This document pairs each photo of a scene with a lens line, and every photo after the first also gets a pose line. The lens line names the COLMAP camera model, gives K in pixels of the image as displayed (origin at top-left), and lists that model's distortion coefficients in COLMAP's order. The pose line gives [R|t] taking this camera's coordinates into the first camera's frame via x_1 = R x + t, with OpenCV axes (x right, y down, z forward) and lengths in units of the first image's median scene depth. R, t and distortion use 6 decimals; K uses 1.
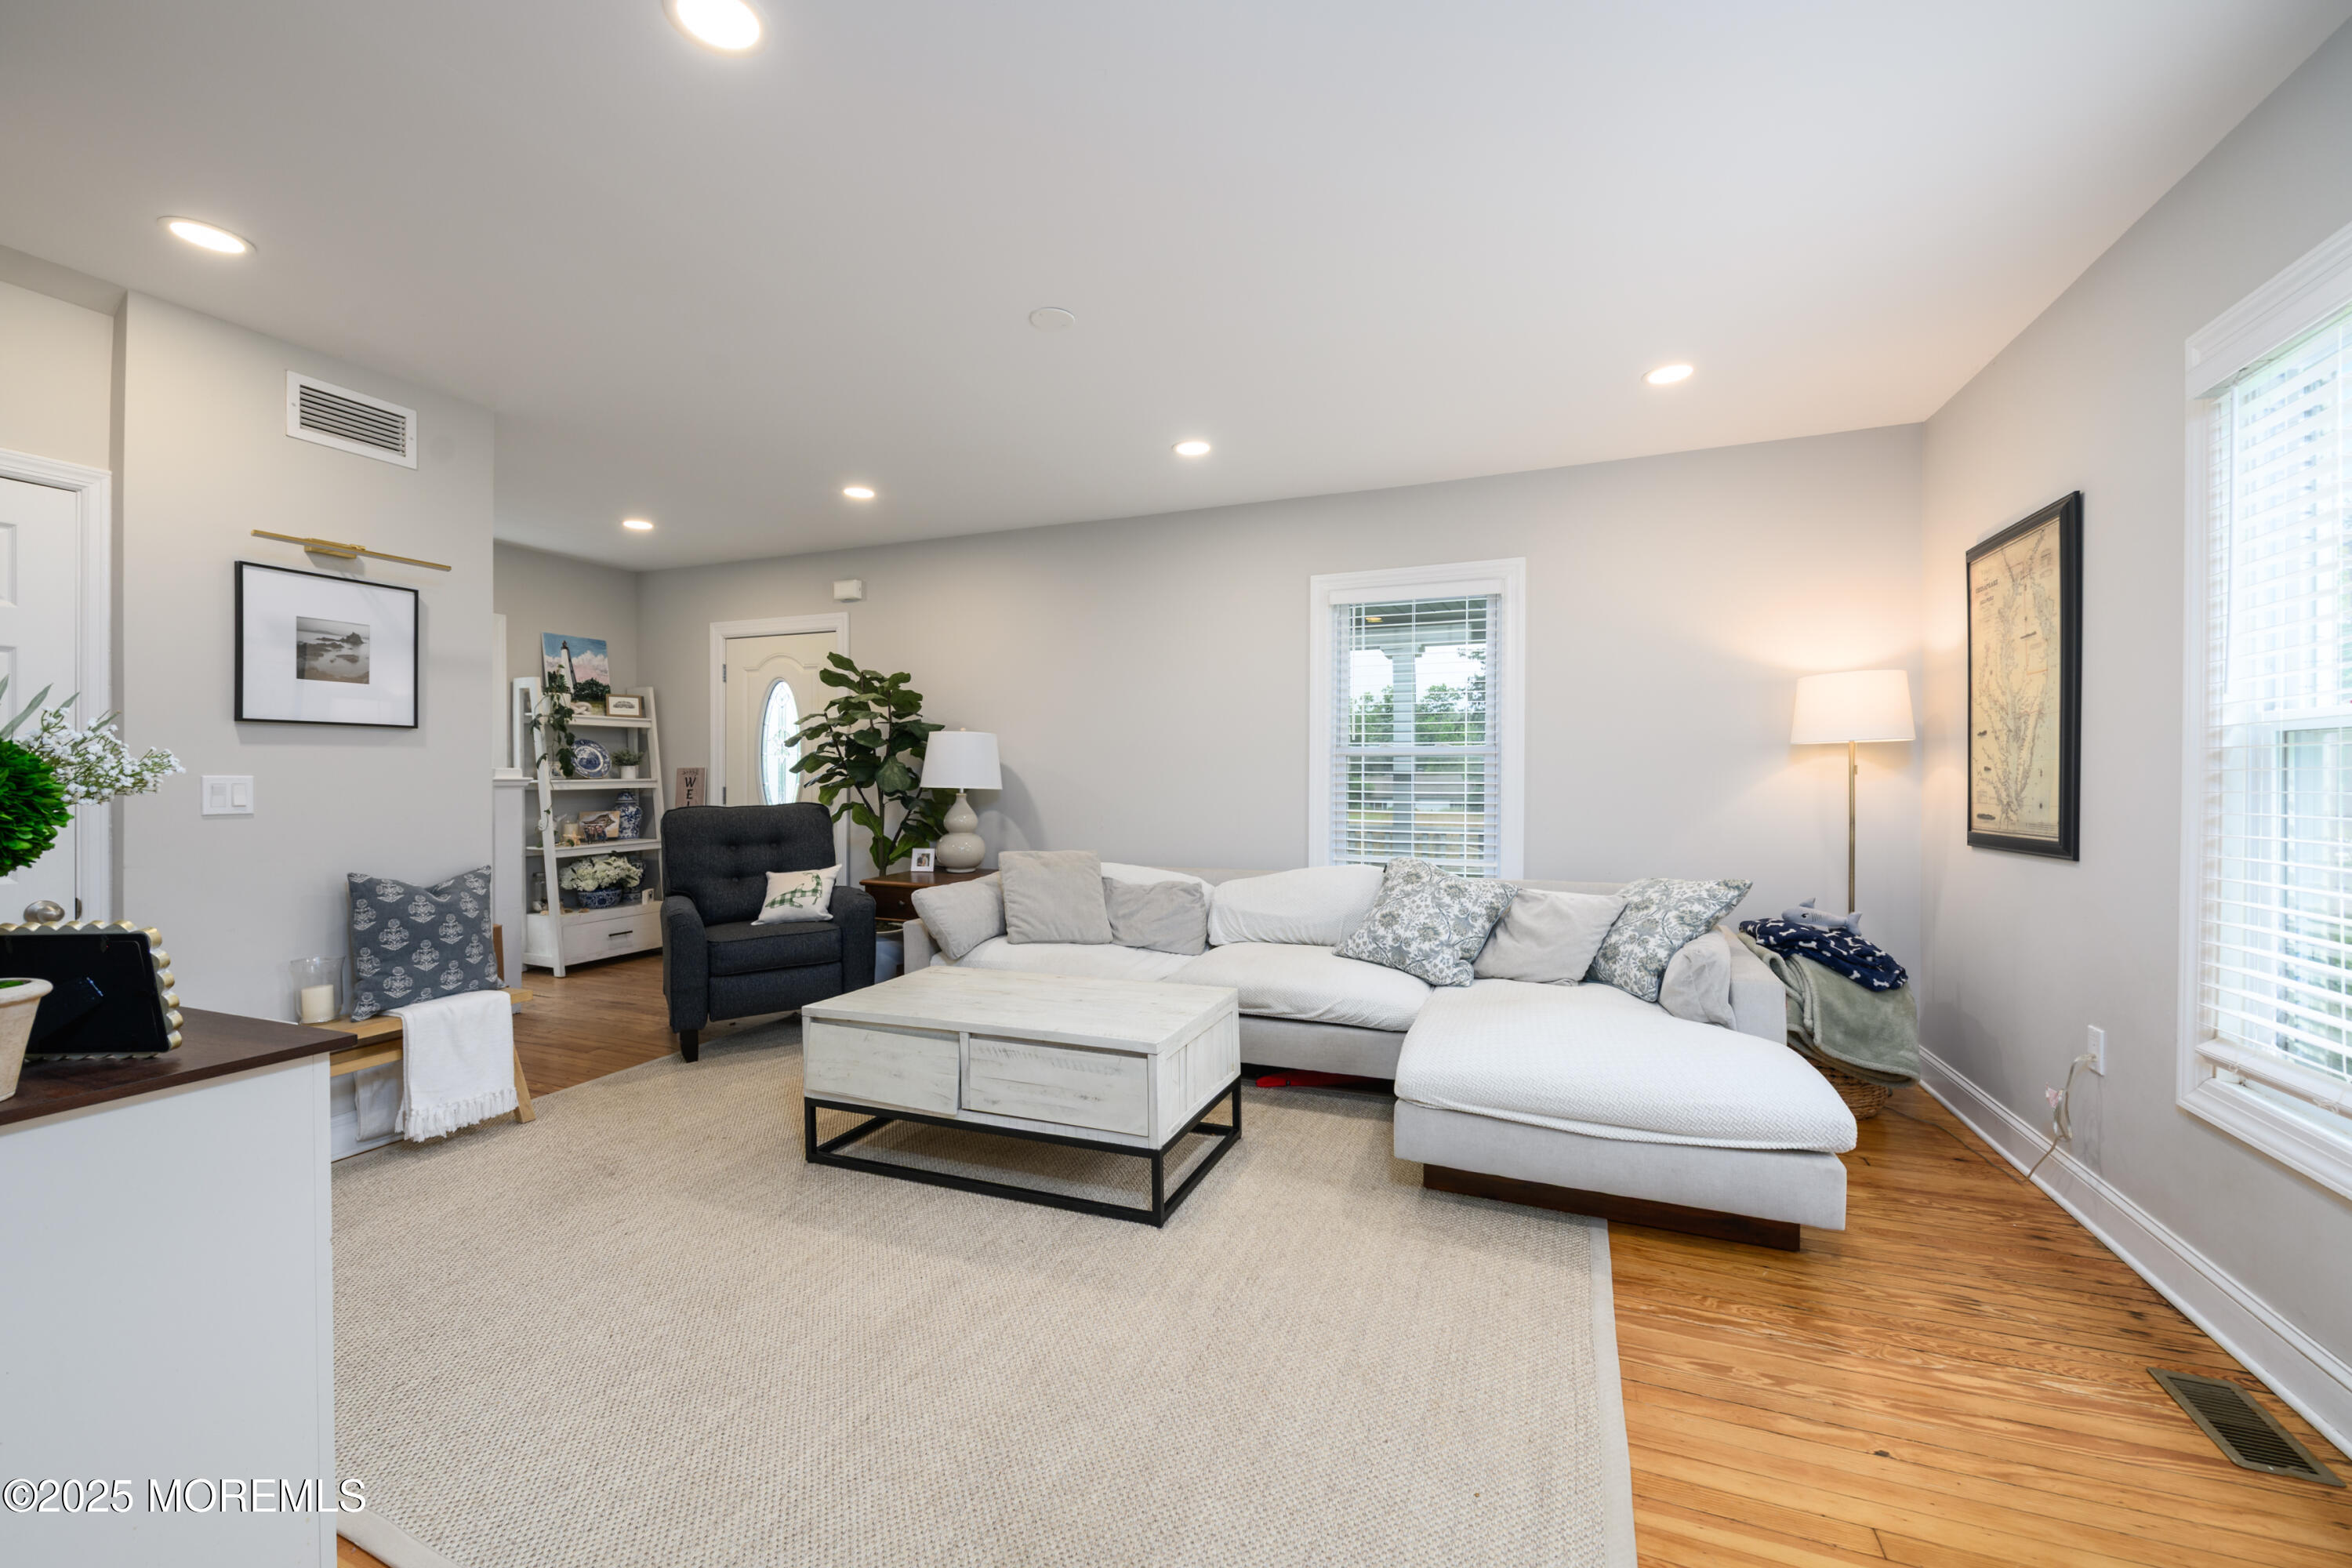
lens RADIAL K [[936.7, 0, 1194.1], [0, 936.7, 783.4], [0, 0, 1]] dist [-0.001612, -0.001092]
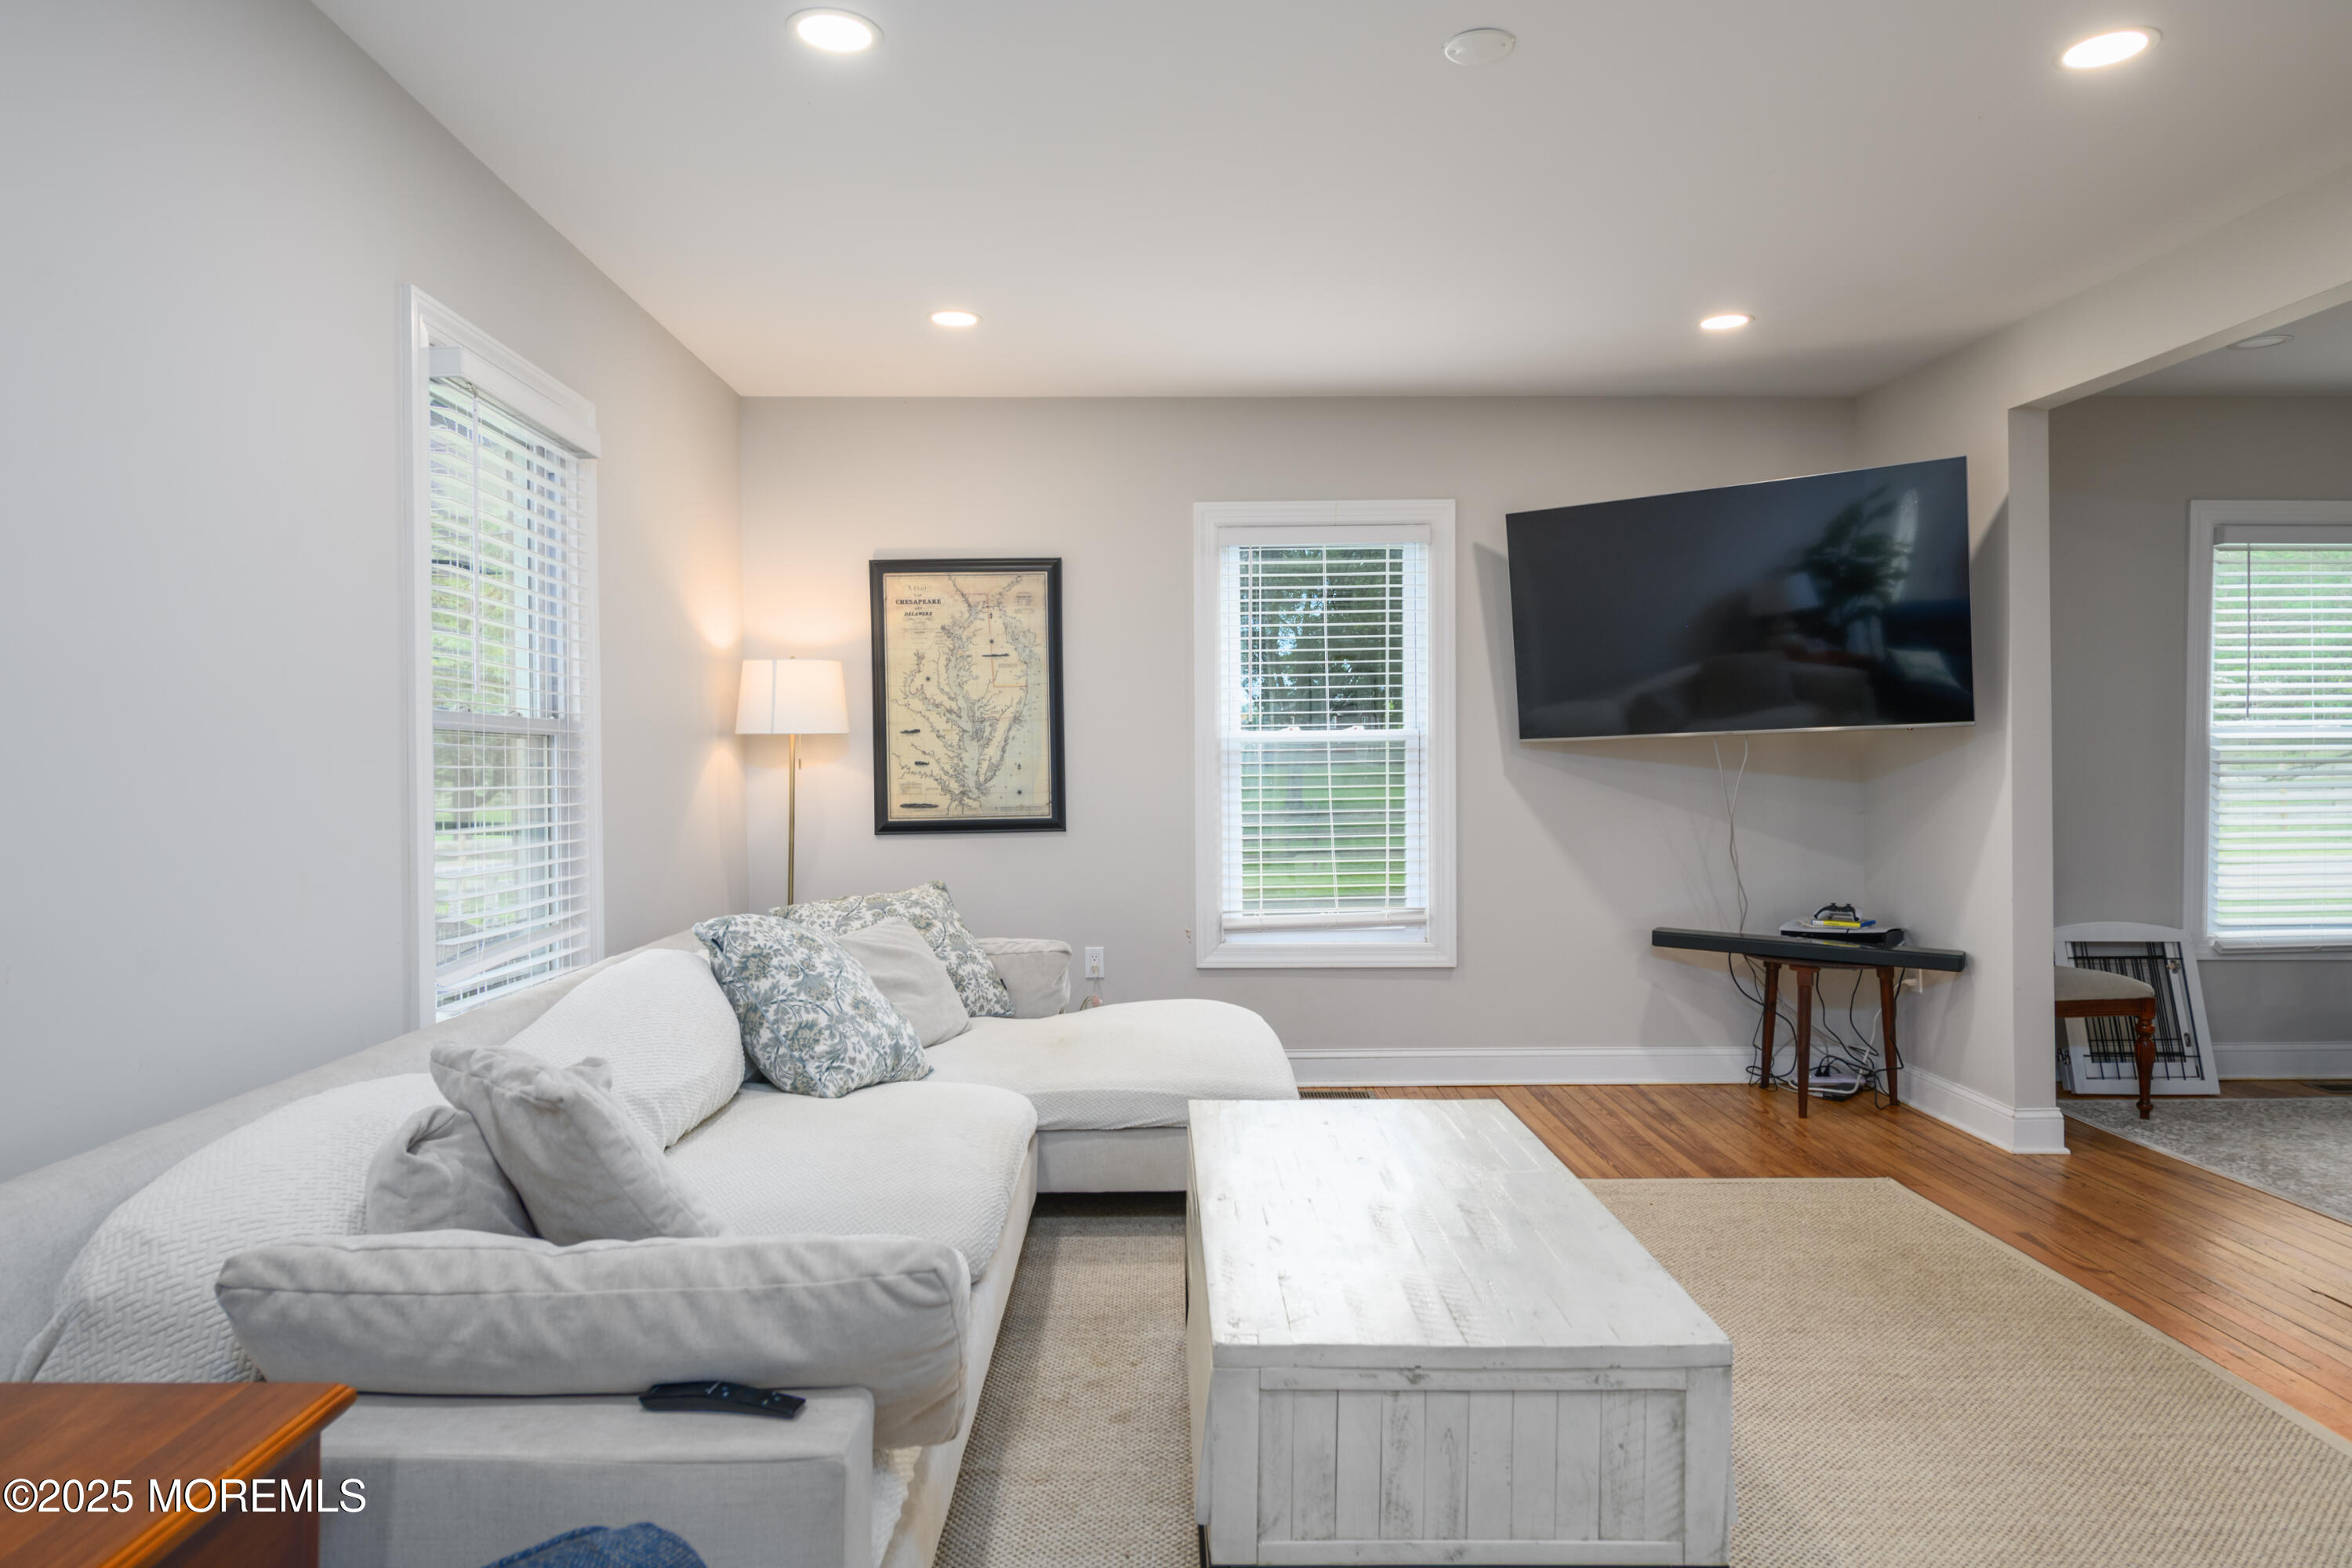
lens RADIAL K [[1406.1, 0, 1175.5], [0, 1406.1, 772.2], [0, 0, 1]] dist [0.006397, -0.003333]
pose [[-0.383814, -0.000205, 0.923410, -0.802678], [0.018111, 0.999806, 0.007750, -0.012145], [-0.923233, 0.019699, -0.383736, 1.314226]]
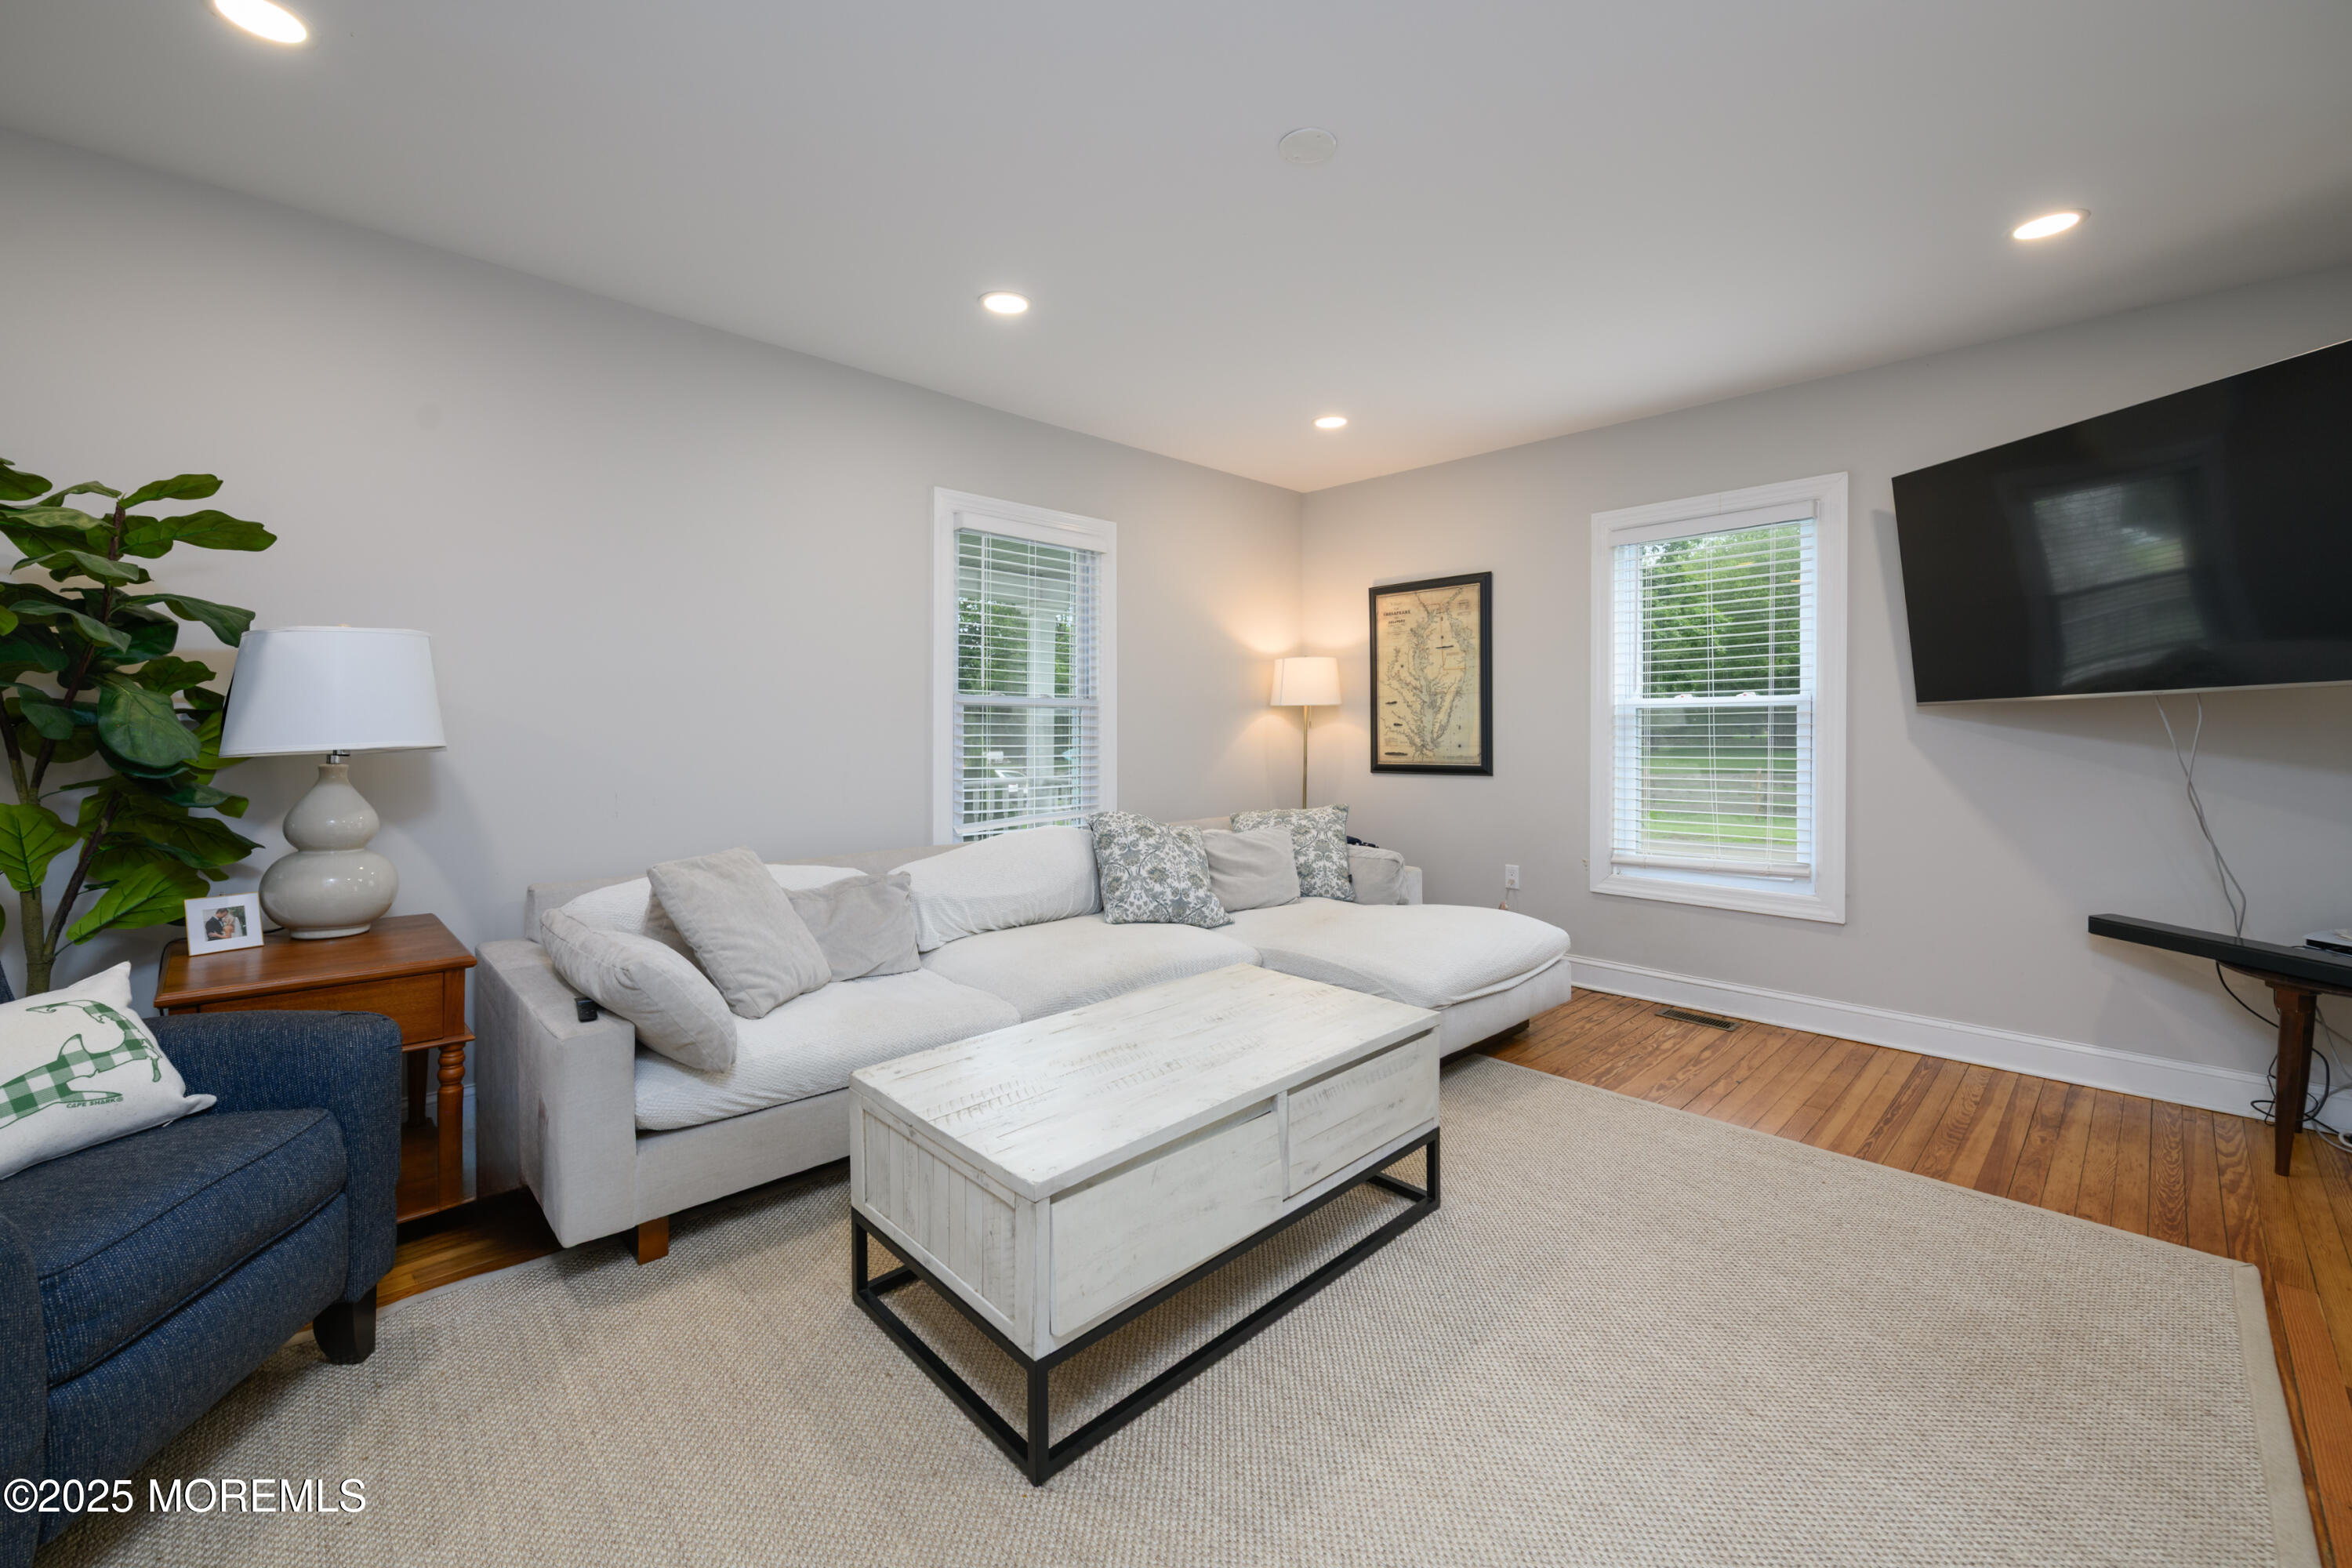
lens RADIAL K [[936.7, 0, 1184.5], [0, 936.7, 728.1], [0, 0, 1]] dist [-0.001612, -0.001092]
pose [[0.400247, 0.004101, 0.916398, -0.767958], [0.007523, 0.999942, -0.007761, 0.000281], [-0.916376, 0.010001, 0.400193, 0.659839]]
